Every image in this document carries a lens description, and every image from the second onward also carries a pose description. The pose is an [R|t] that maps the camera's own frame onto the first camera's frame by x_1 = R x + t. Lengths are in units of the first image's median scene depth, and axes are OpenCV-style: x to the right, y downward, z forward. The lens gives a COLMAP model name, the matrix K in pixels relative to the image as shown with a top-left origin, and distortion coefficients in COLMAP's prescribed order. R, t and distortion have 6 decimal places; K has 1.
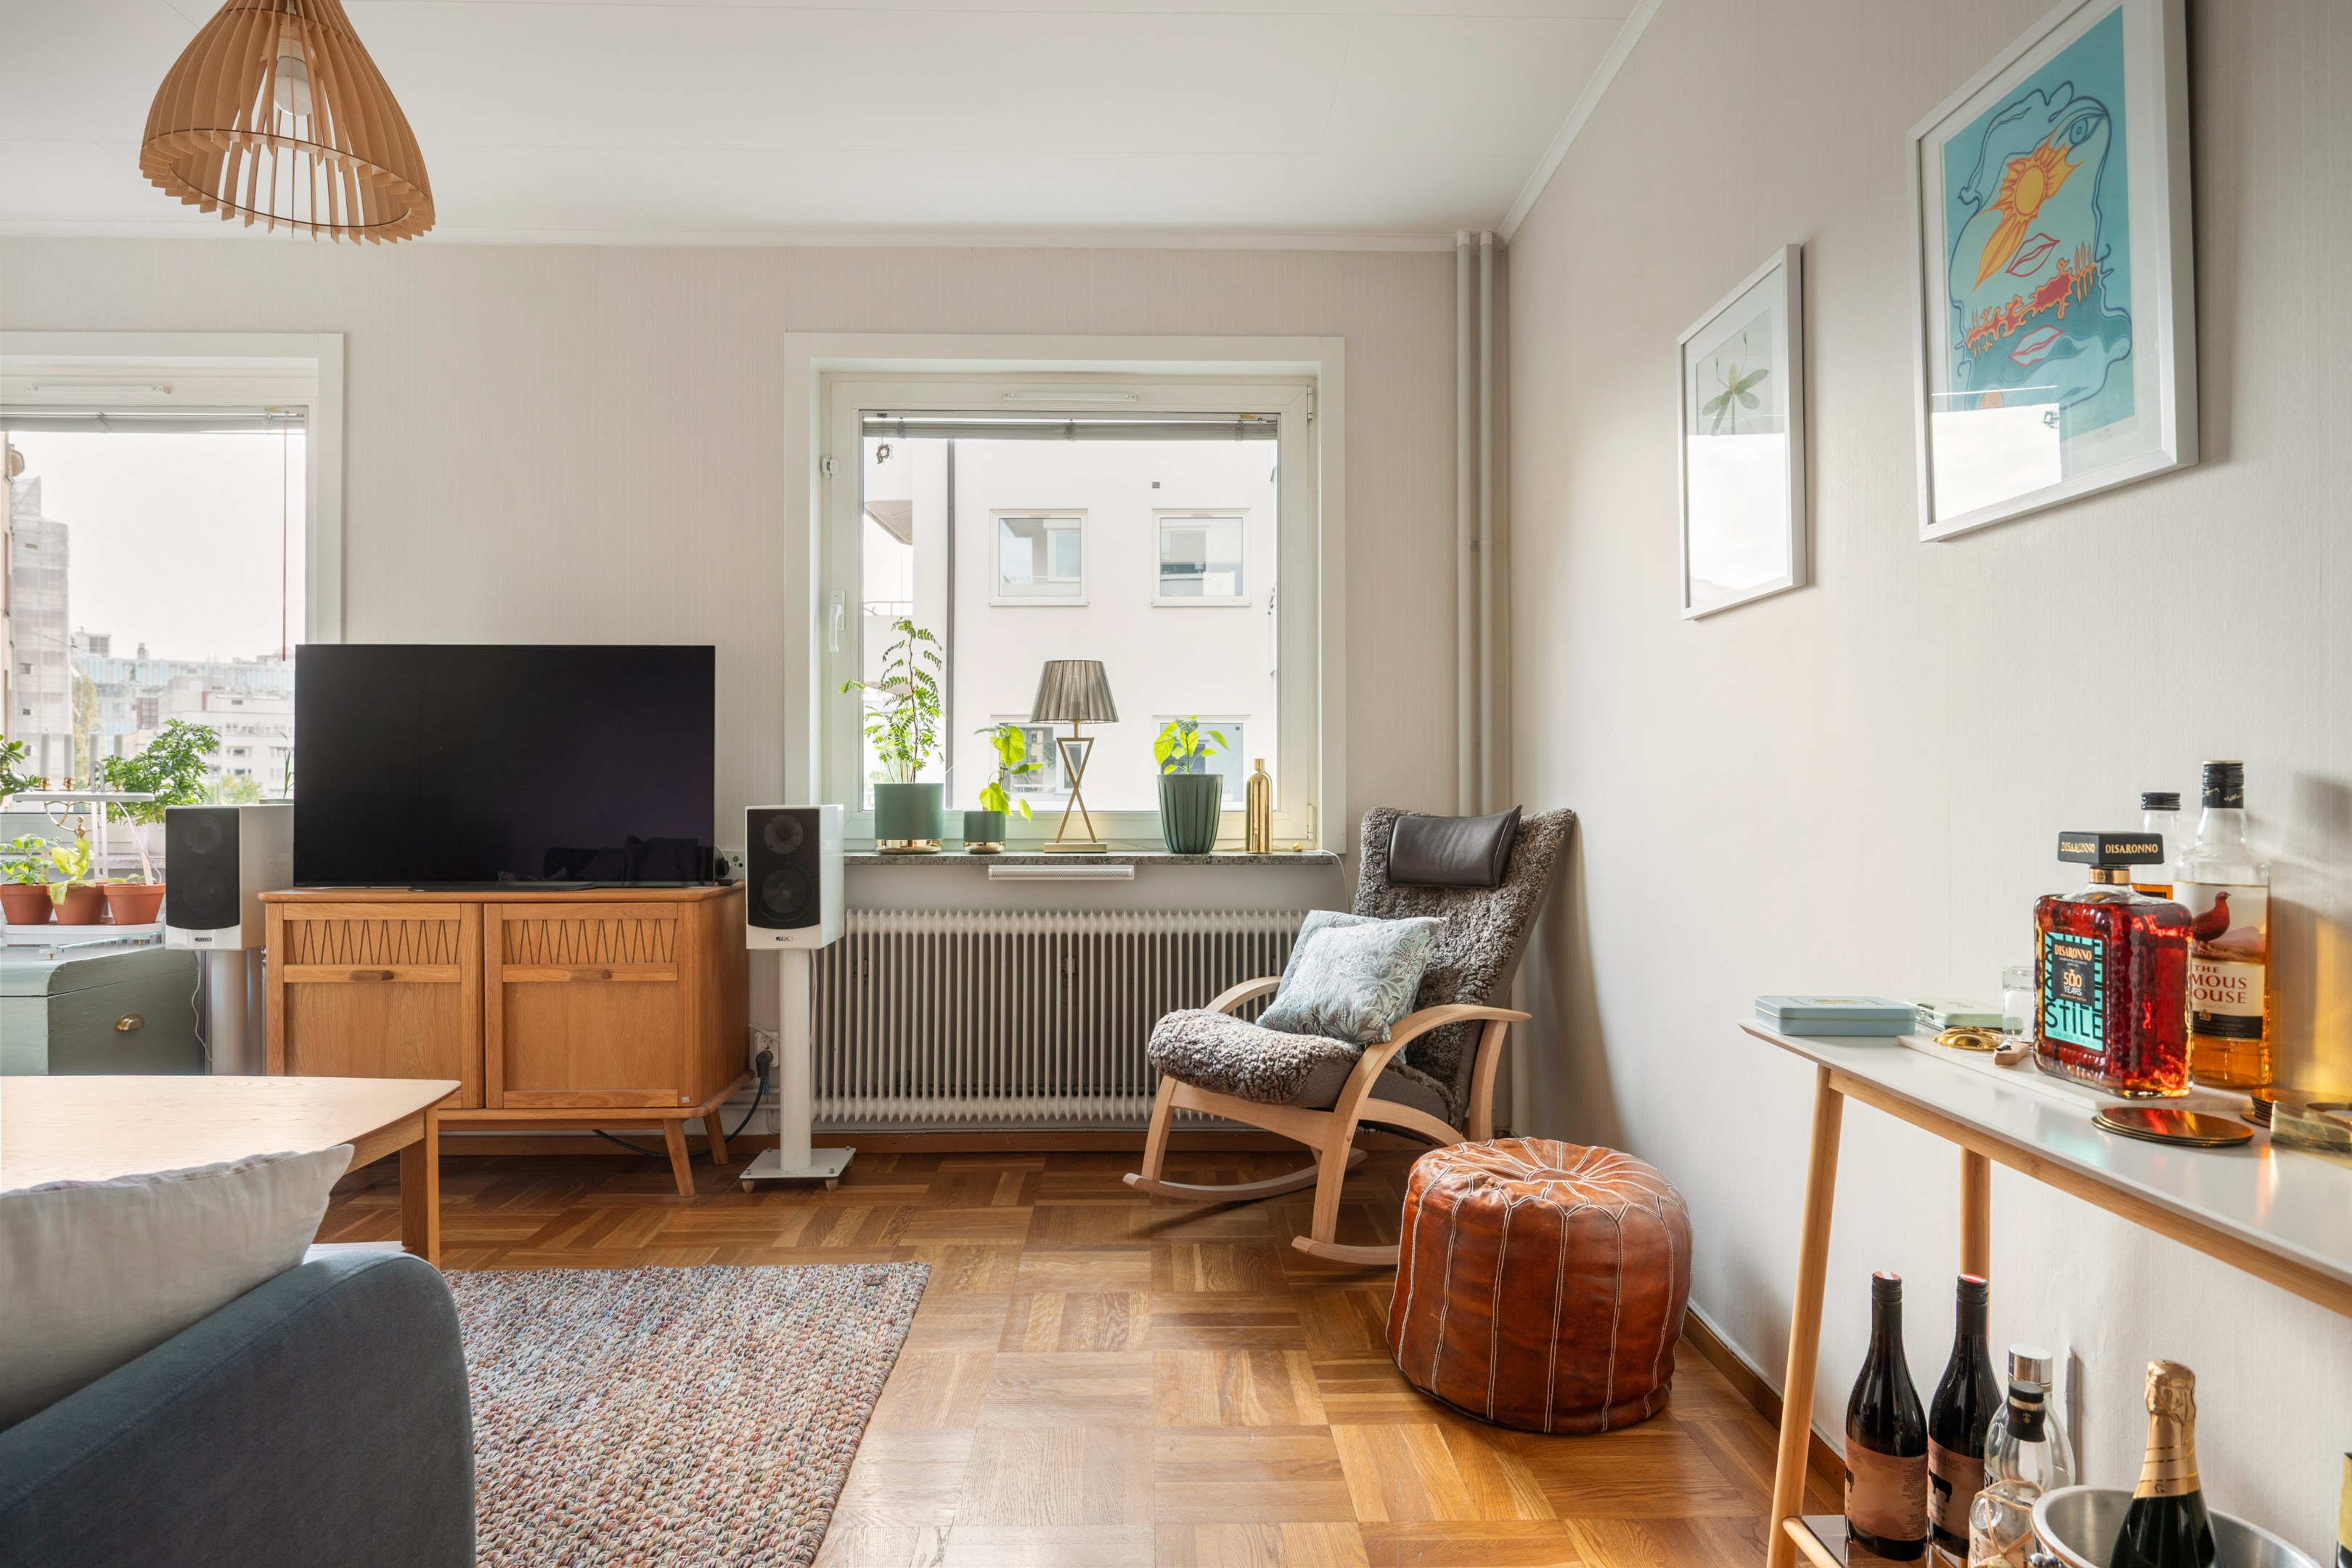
lens RADIAL K [[1314.6, 0, 1107.3], [0, 1314.6, 778.2], [0, 0, 1]] dist [-0.005705, 0.001761]
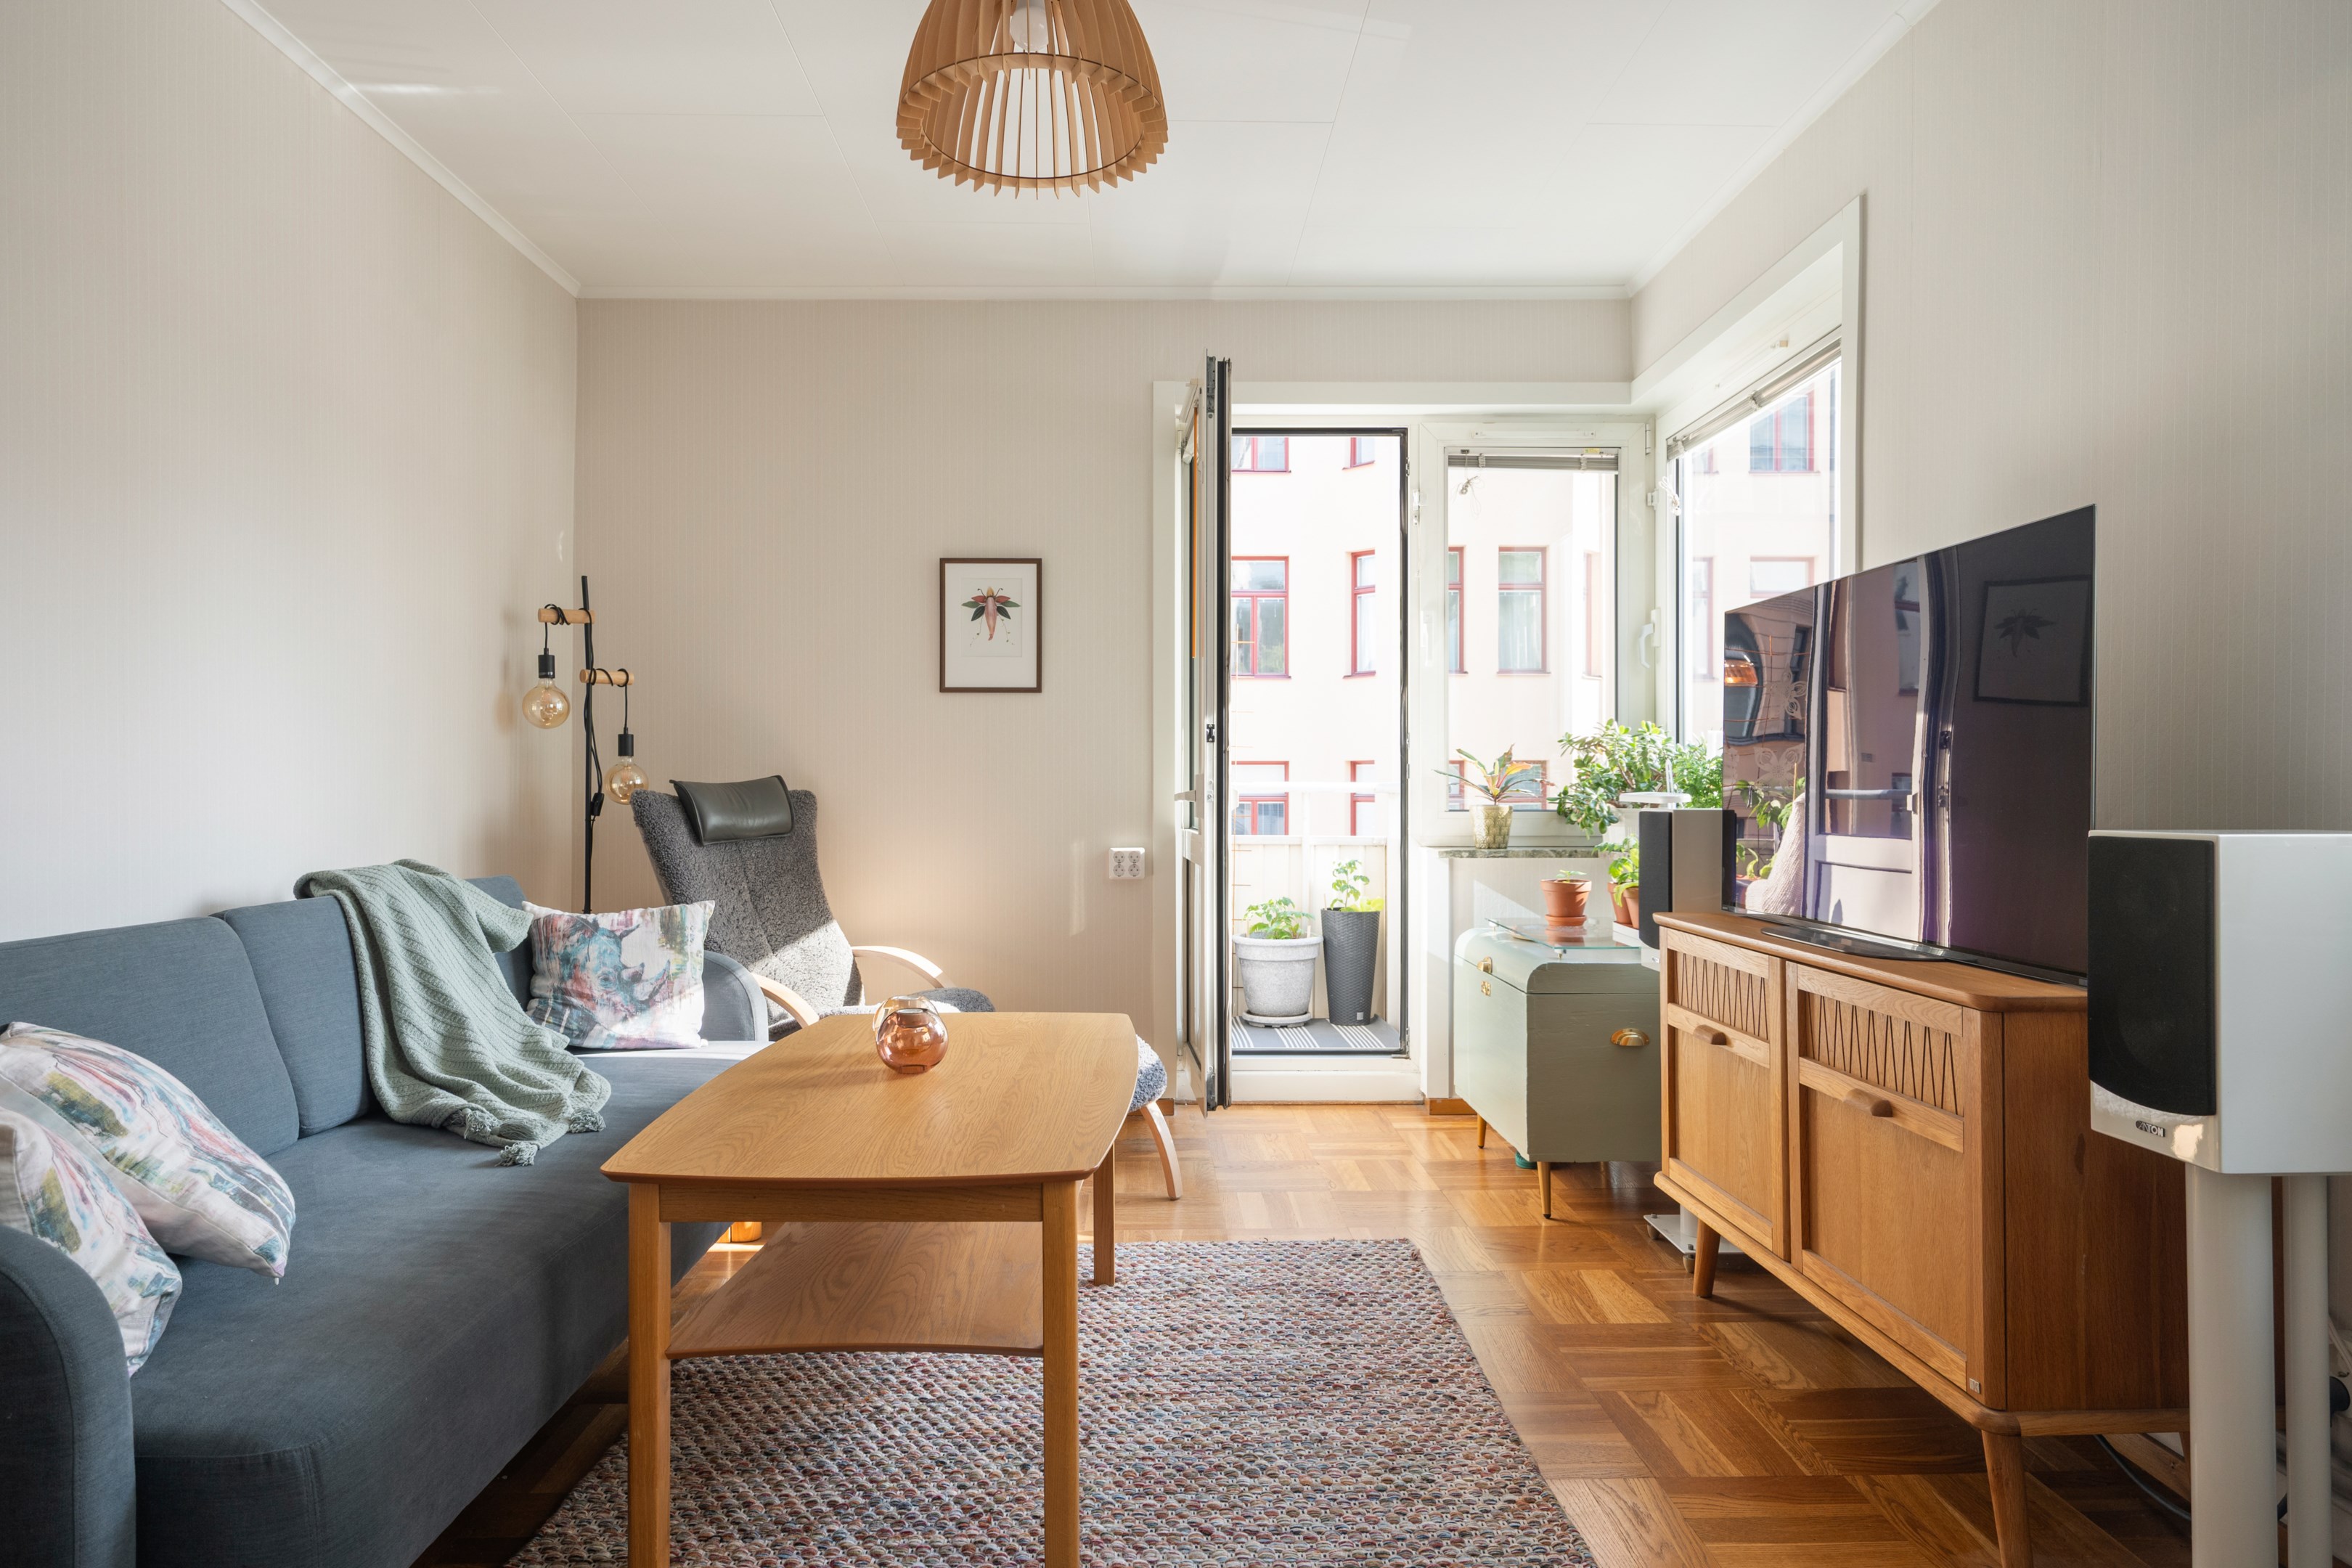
lens RADIAL K [[1314.6, 0, 1192.8], [0, 1314.6, 779.0], [0, 0, 1]] dist [-0.005705, 0.001761]
pose [[0.047132, -0.004415, -0.998879, 0.193703], [0.005401, 0.999977, -0.004165, 0.002425], [0.998874, -0.005198, 0.047155, 0.677929]]
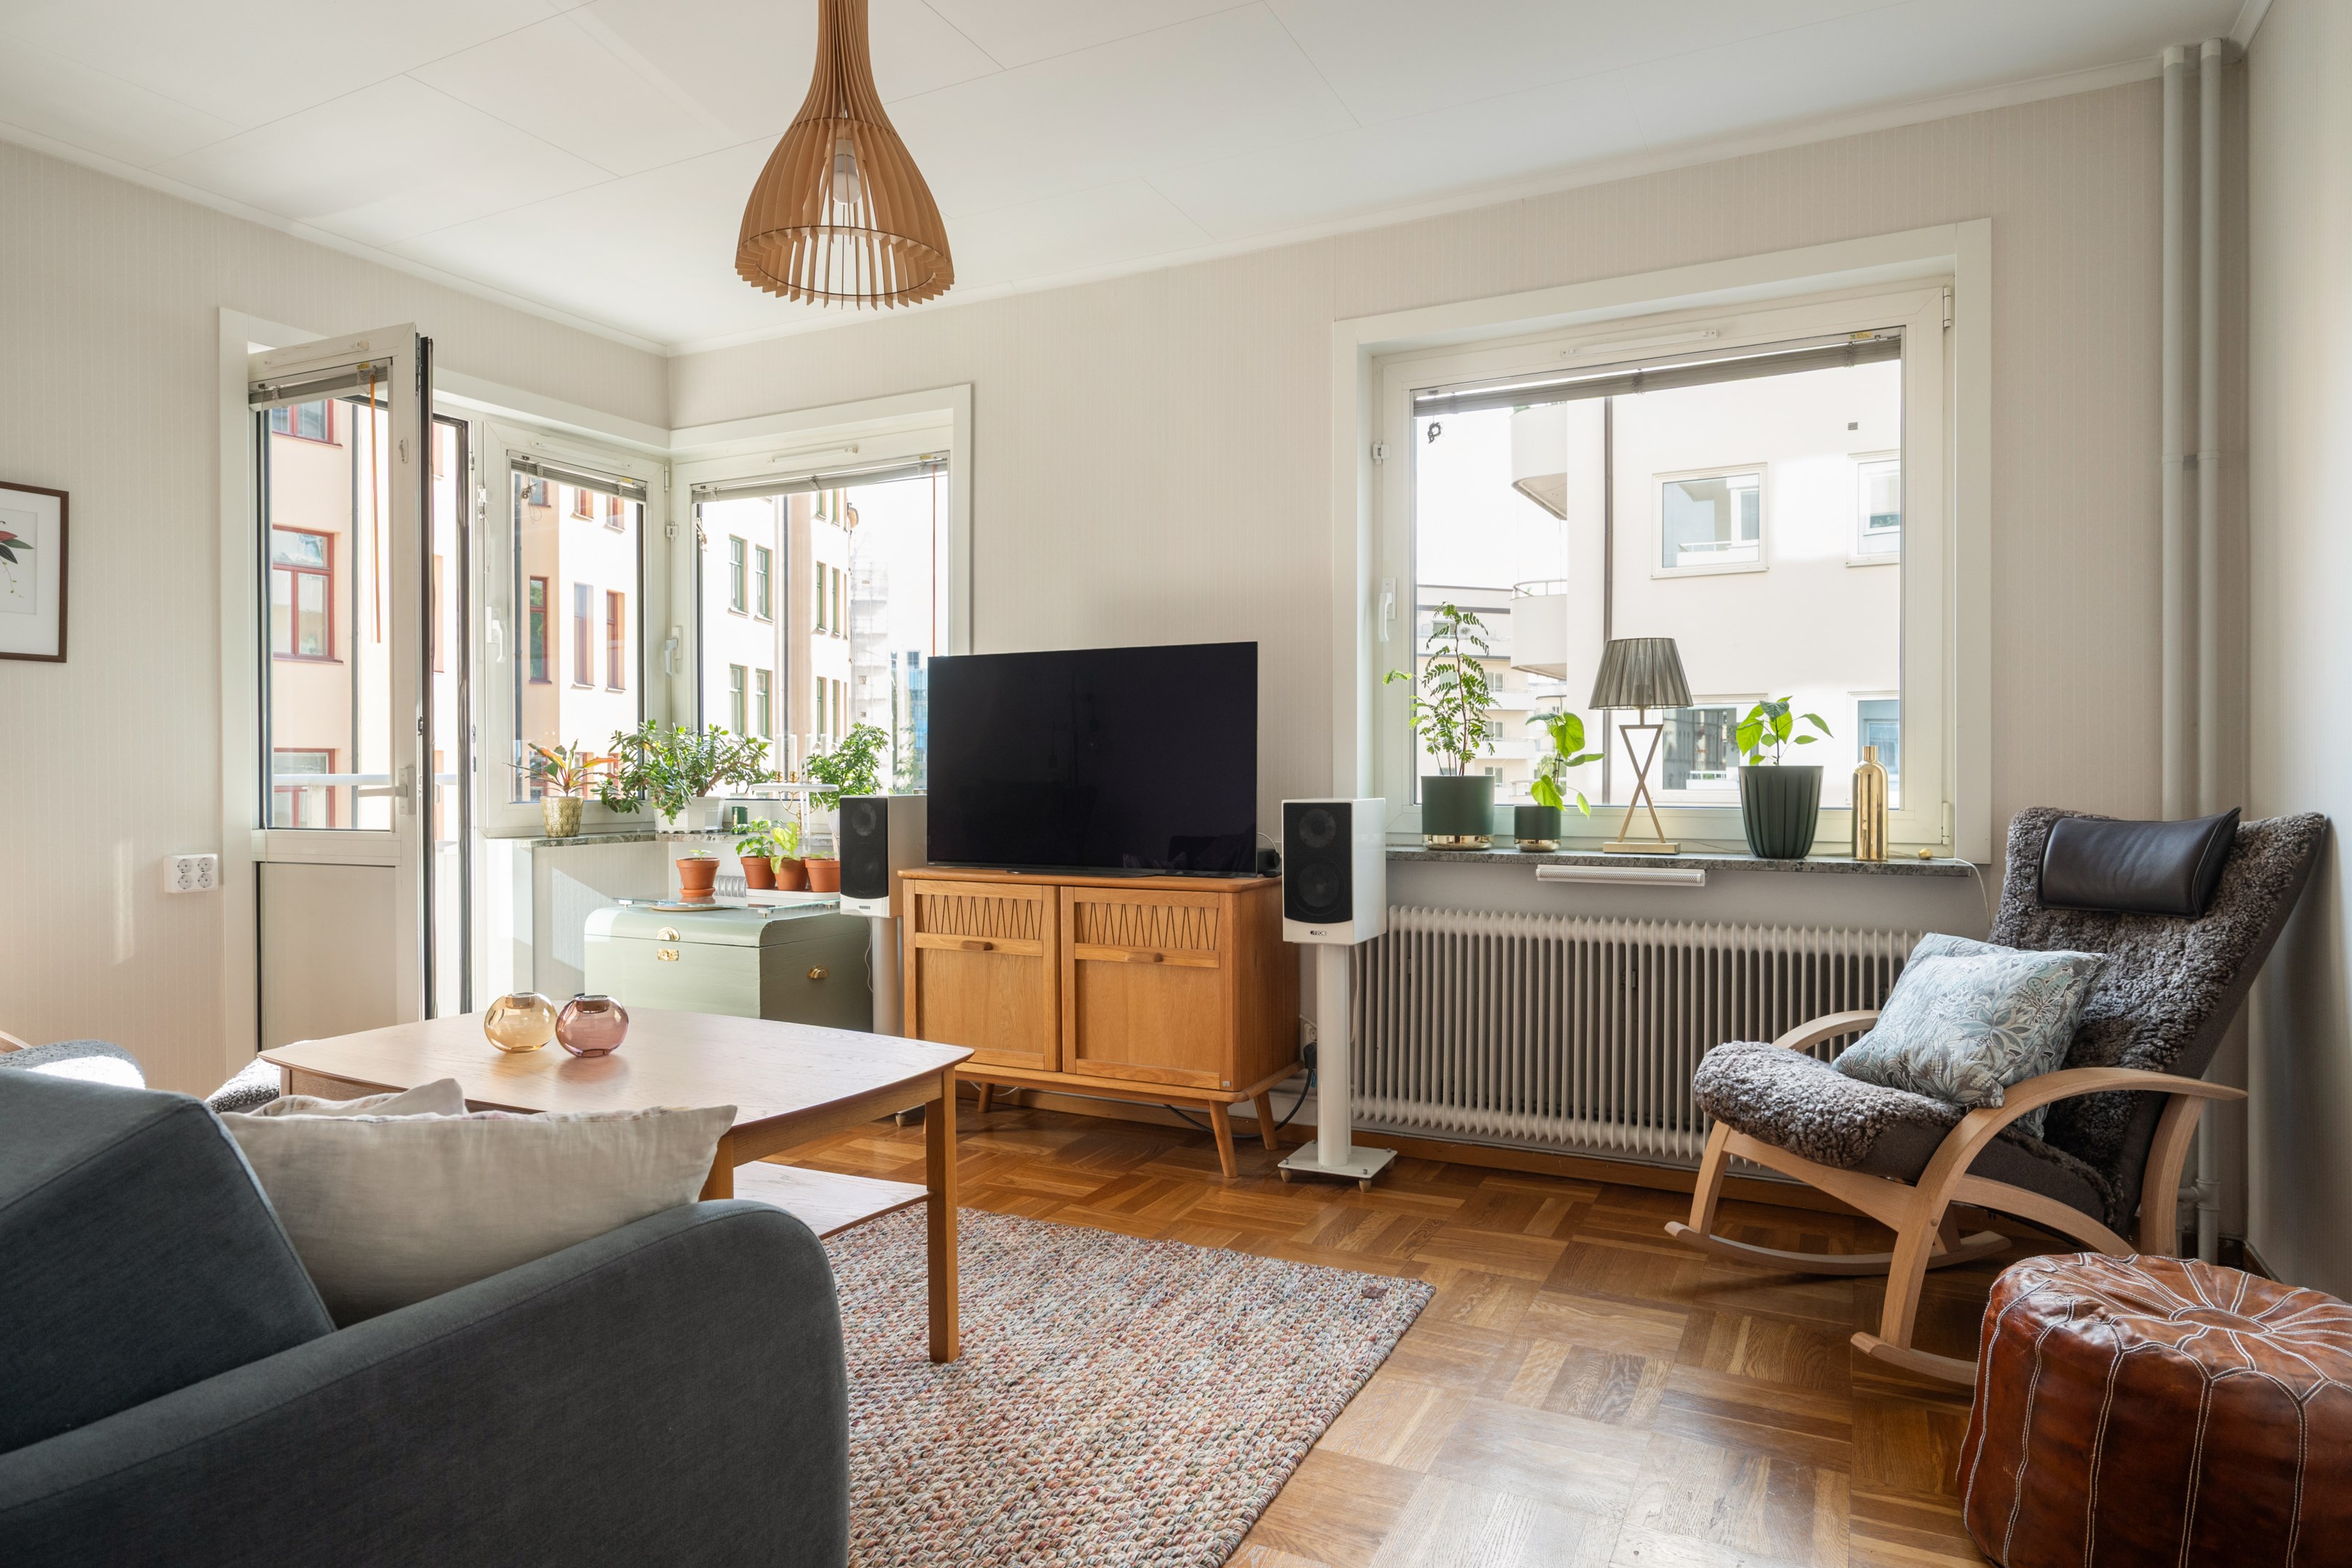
lens RADIAL K [[1314.6, 0, 1154.8], [0, 1314.6, 777.3], [0, 0, 1]] dist [-0.005705, 0.001761]
pose [[0.888307, -0.000320, -0.459250, 0.104681], [0.004883, 0.999950, 0.008747, -0.005347], [0.459224, -0.010013, 0.888264, 0.059695]]
